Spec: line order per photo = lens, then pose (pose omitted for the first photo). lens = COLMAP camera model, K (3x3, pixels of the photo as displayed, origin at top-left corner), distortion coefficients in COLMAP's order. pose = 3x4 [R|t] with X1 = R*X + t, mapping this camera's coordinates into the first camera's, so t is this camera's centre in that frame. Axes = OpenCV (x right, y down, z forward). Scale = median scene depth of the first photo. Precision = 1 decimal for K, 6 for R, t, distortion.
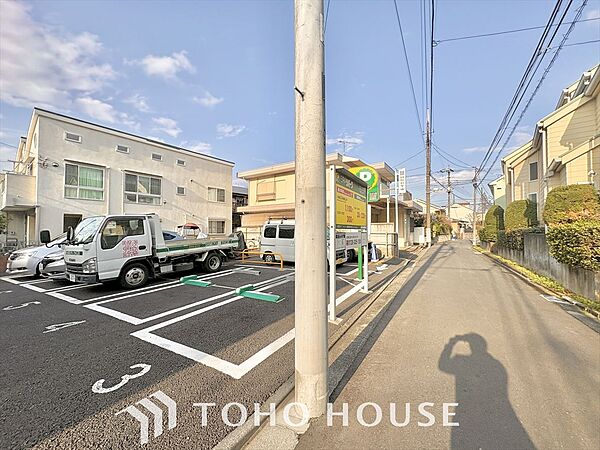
lens RADIAL K [[238.5, 0, 300.0], [0, 238.5, 225.0], [0, 0, 1]] dist [-0.000149, 0.000109]
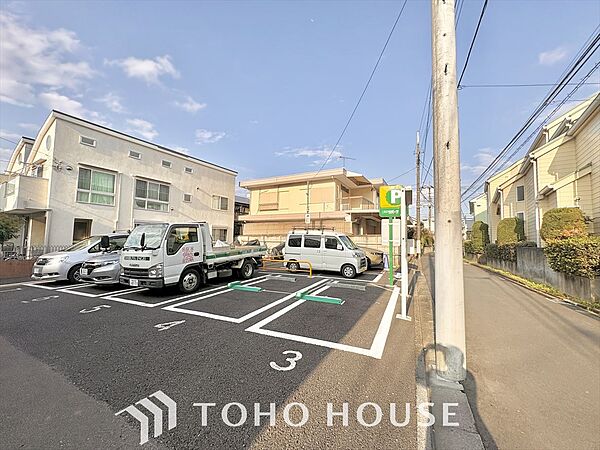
lens RADIAL K [[238.5, 0, 300.0], [0, 238.5, 225.0], [0, 0, 1]] dist [-0.000149, 0.000109]
pose [[0.995818, 0.025254, 0.087800, -0.156606], [-0.021773, 0.998947, -0.040381, -0.000549], [-0.088728, 0.038300, 0.995319, -0.047920]]
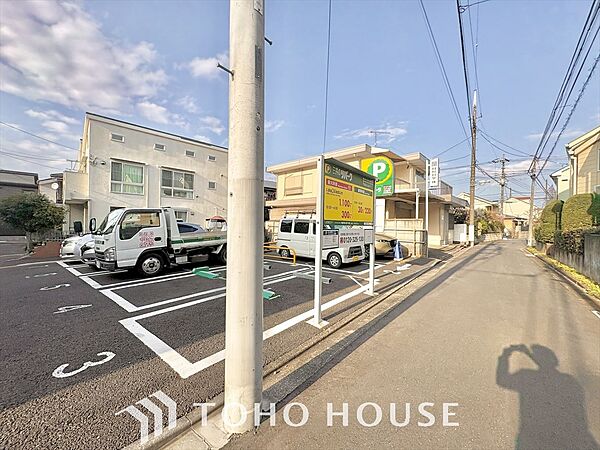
lens RADIAL K [[238.5, 0, 300.0], [0, 238.5, 225.0], [0, 0, 1]] dist [-0.000149, 0.000109]
pose [[0.988033, 0.018593, -0.153120, 0.065616], [-0.014927, 0.999574, 0.025060, -0.001727], [0.153521, -0.022475, 0.987890, 0.024769]]
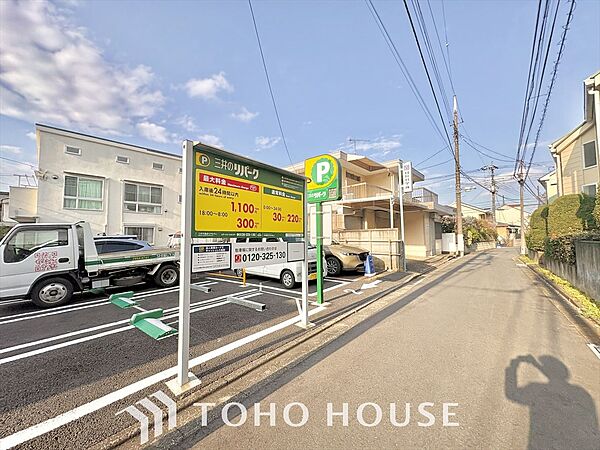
lens RADIAL K [[238.5, 0, 300.0], [0, 238.5, 225.0], [0, 0, 1]] dist [-0.000149, 0.000109]
pose [[0.989036, -0.016174, -0.146786, 0.172425], [0.011654, 0.999432, -0.031606, 0.001377], [0.147214, 0.029549, 0.988663, 0.131007]]
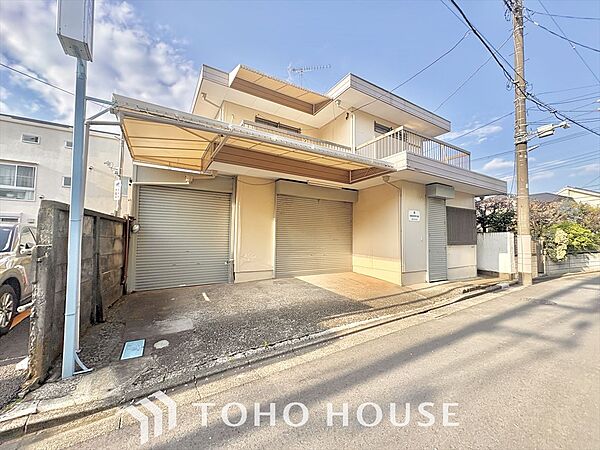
lens RADIAL K [[238.5, 0, 300.0], [0, 238.5, 225.0], [0, 0, 1]] dist [-0.000149, 0.000109]
pose [[0.903654, -0.009318, -0.428163, 0.654653], [-0.003669, 0.999558, -0.029496, 0.016192], [0.428248, 0.028225, 0.903220, 0.871645]]
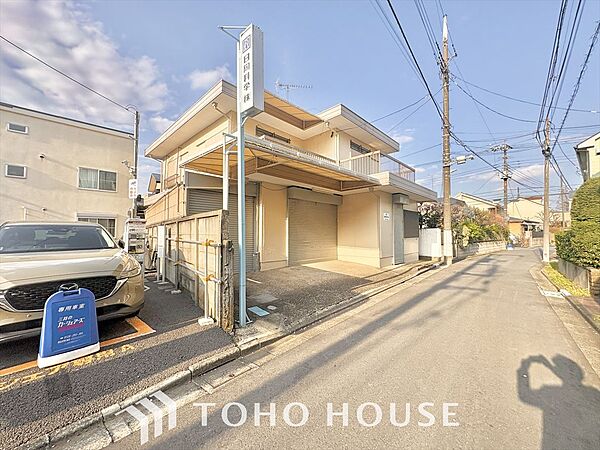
lens RADIAL K [[238.5, 0, 300.0], [0, 238.5, 225.0], [0, 0, 1]] dist [-0.000149, 0.000109]
pose [[0.983671, -0.000790, -0.179972, 0.522968], [-0.001177, 0.999941, -0.010824, 0.012212], [0.179970, 0.010859, 0.983612, 0.687509]]
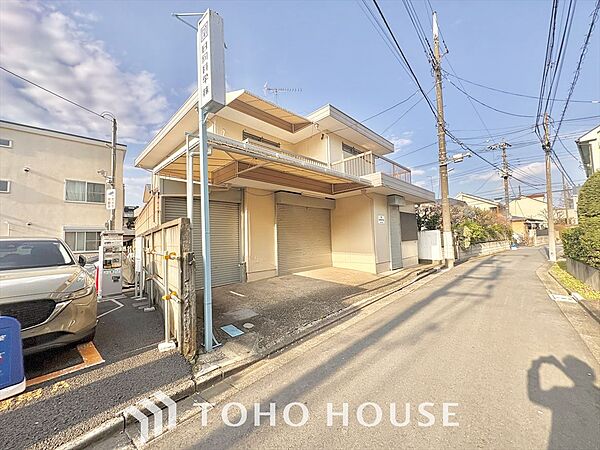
lens RADIAL K [[238.2, 0, 300.0], [0, 238.2, 225.0], [0, 0, 1]] dist [0.000016, 0.000044]
pose [[0.981600, -0.038301, -0.187067, 0.549702], [0.032045, 0.998825, -0.036352, 0.011735], [0.188240, 0.029688, 0.981674, 0.730040]]
